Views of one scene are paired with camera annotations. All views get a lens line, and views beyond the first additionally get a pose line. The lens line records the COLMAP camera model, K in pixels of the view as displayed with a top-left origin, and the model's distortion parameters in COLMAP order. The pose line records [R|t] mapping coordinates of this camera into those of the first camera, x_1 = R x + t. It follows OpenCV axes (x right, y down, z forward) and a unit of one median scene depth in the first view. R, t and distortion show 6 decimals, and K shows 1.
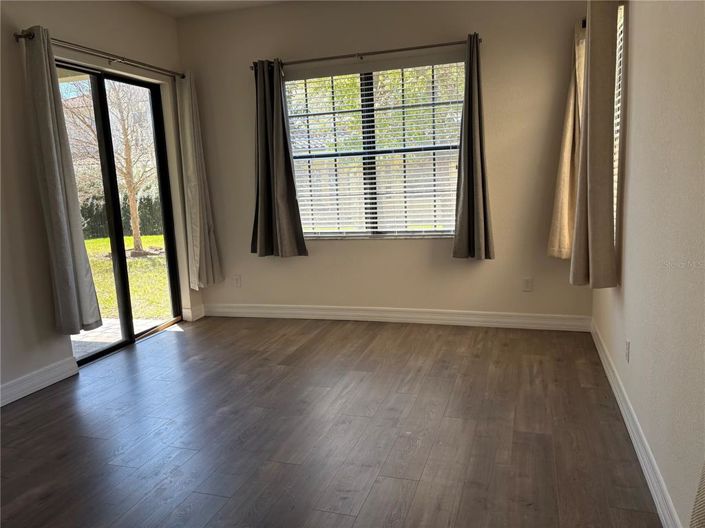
lens RADIAL K [[531.1, 0, 350.1], [0, 531.1, 262.8], [0, 0, 1]] dist [0.032479, -0.000766]
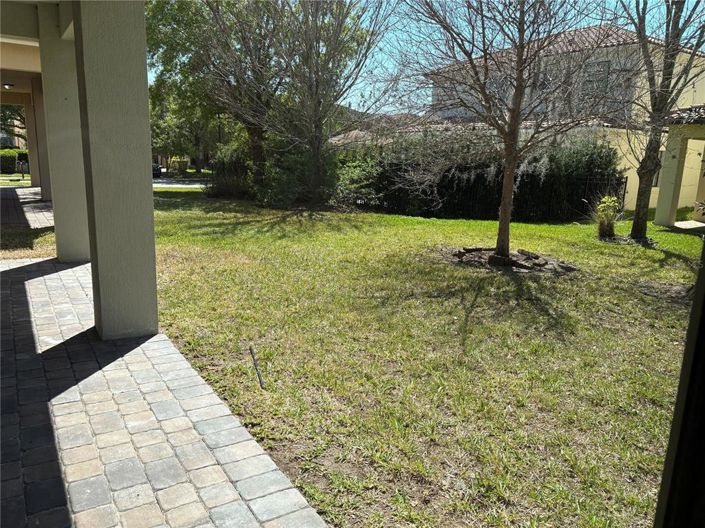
lens RADIAL K [[531.1, 0, 350.5], [0, 531.1, 263.8], [0, 0, 1]] dist [0.032479, -0.000766]
pose [[0.772037, 0.202148, -0.602574, -0.146094], [-0.172556, 0.979128, 0.107388, -0.050151], [0.611705, 0.021070, 0.790805, 0.376912]]
